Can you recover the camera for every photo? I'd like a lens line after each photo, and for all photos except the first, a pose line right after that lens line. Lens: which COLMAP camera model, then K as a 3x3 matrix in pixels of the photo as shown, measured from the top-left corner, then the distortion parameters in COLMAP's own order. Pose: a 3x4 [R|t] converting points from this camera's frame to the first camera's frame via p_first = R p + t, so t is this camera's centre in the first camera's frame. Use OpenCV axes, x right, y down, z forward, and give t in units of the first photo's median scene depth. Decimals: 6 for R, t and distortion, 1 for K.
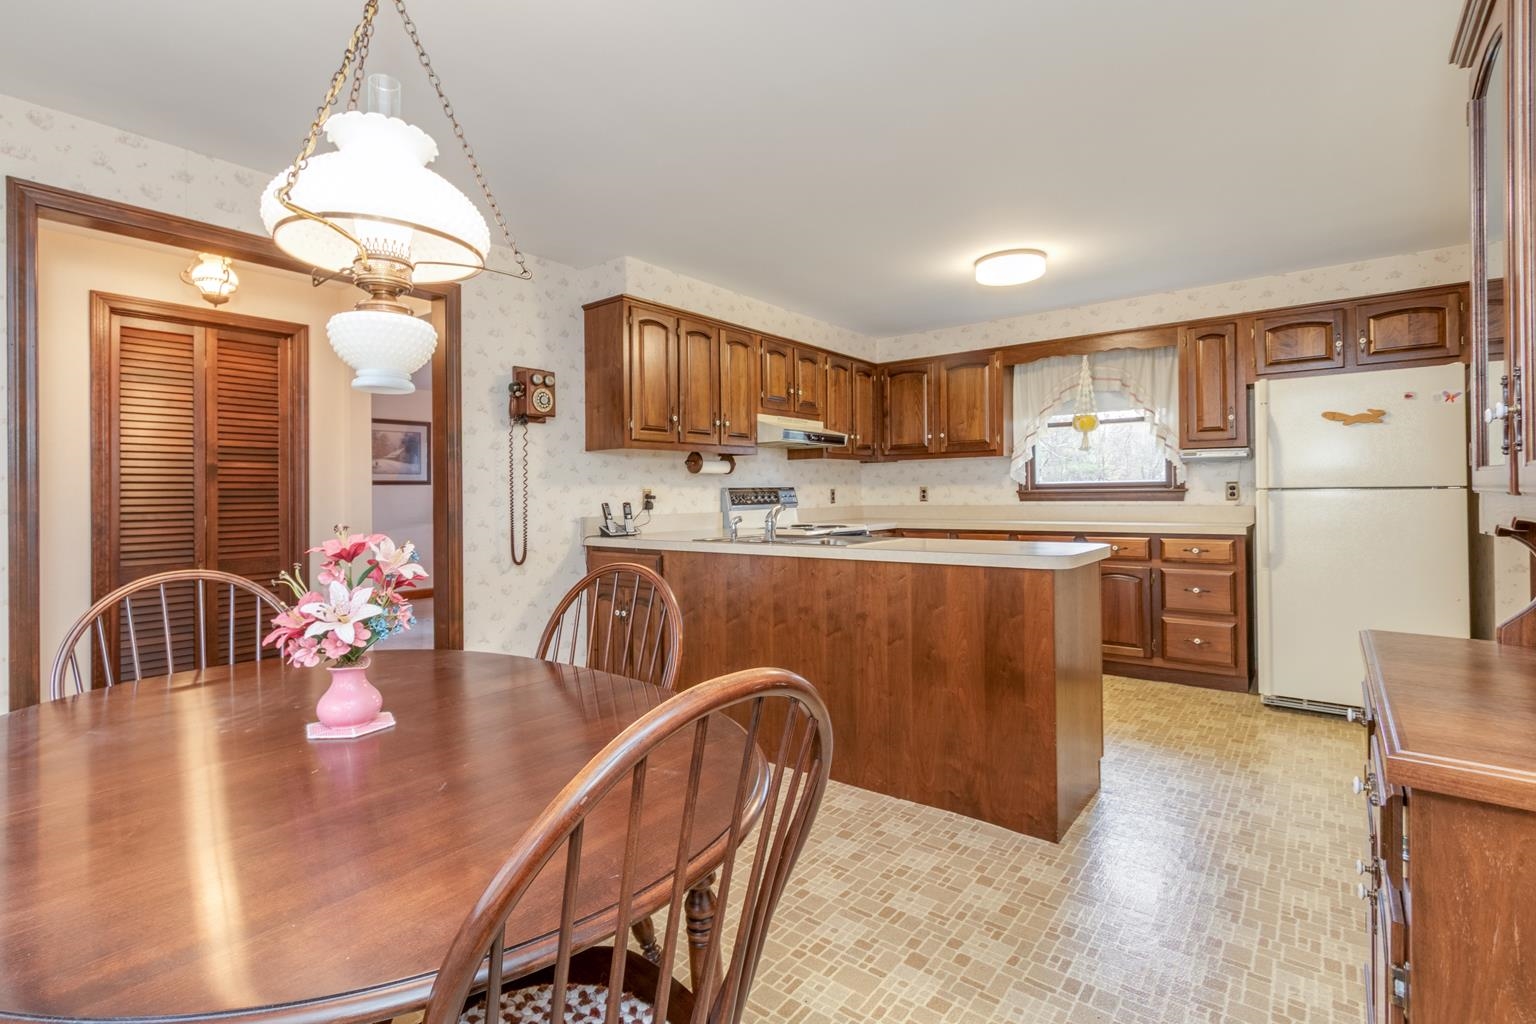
lens RADIAL K [[689.5, 0, 756.2], [0, 689.5, 487.7], [0, 0, 1]] dist [-0.000081, 0.000754]
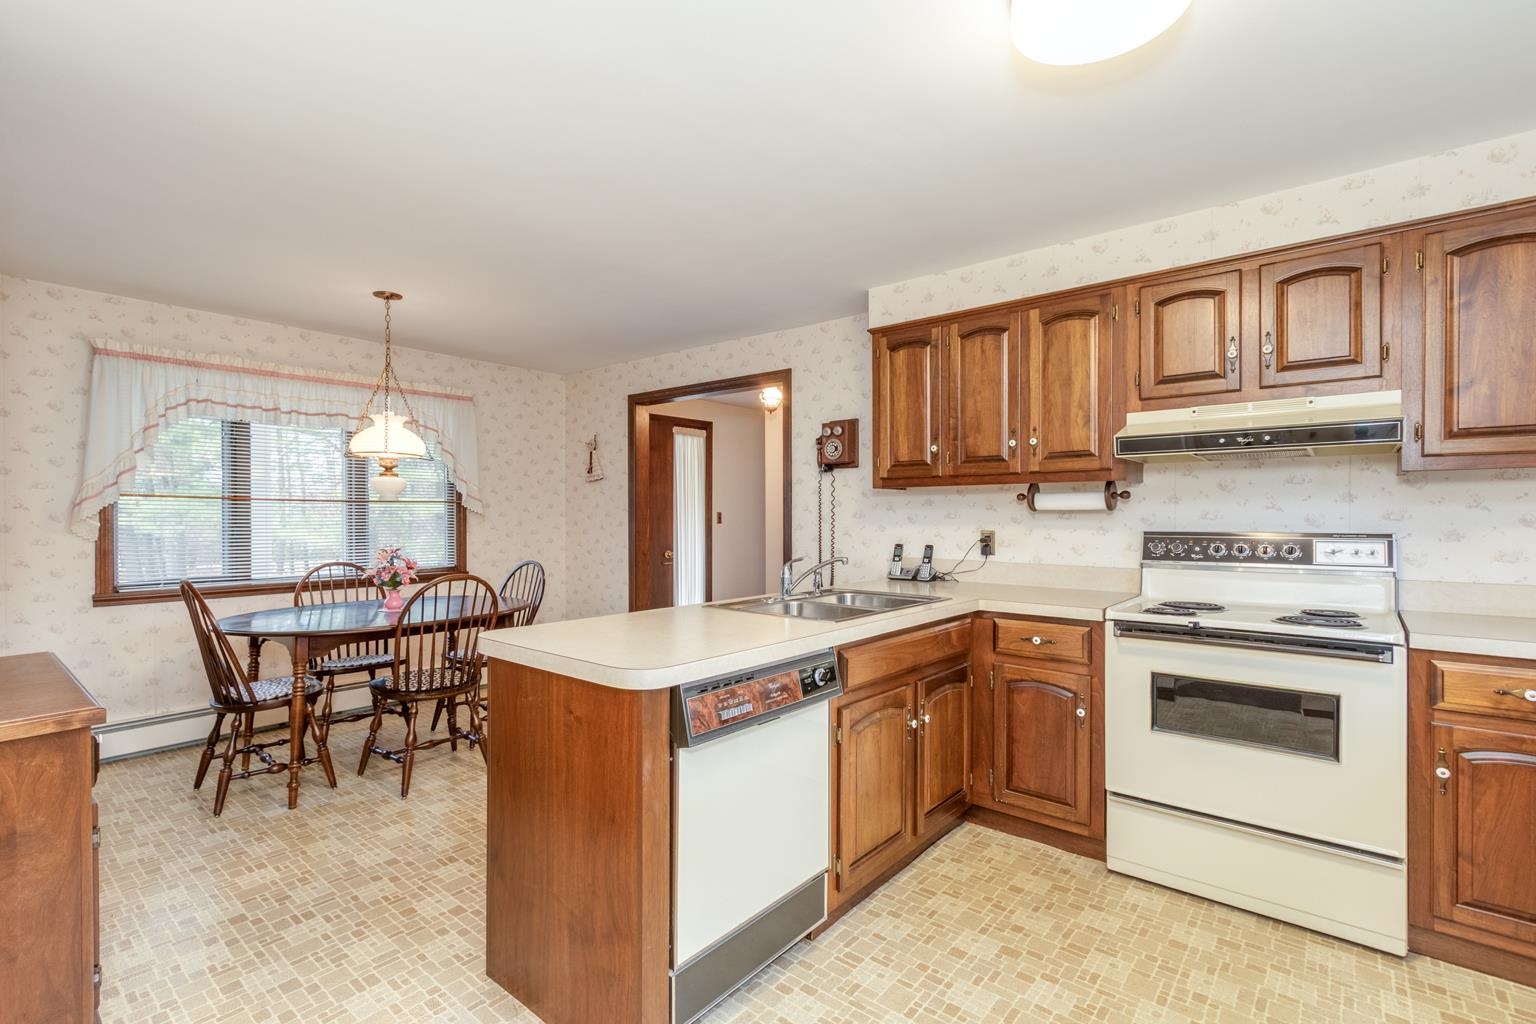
lens RADIAL K [[701.4, 0, 748.4], [0, 701.4, 521.3], [0, 0, 1]] dist [0.005434, -0.001768]
pose [[-0.010905, 0.018174, -0.999775, 0.705744], [0.004351, 0.999826, 0.018127, -0.026150], [0.999931, -0.004152, -0.010983, 0.742270]]
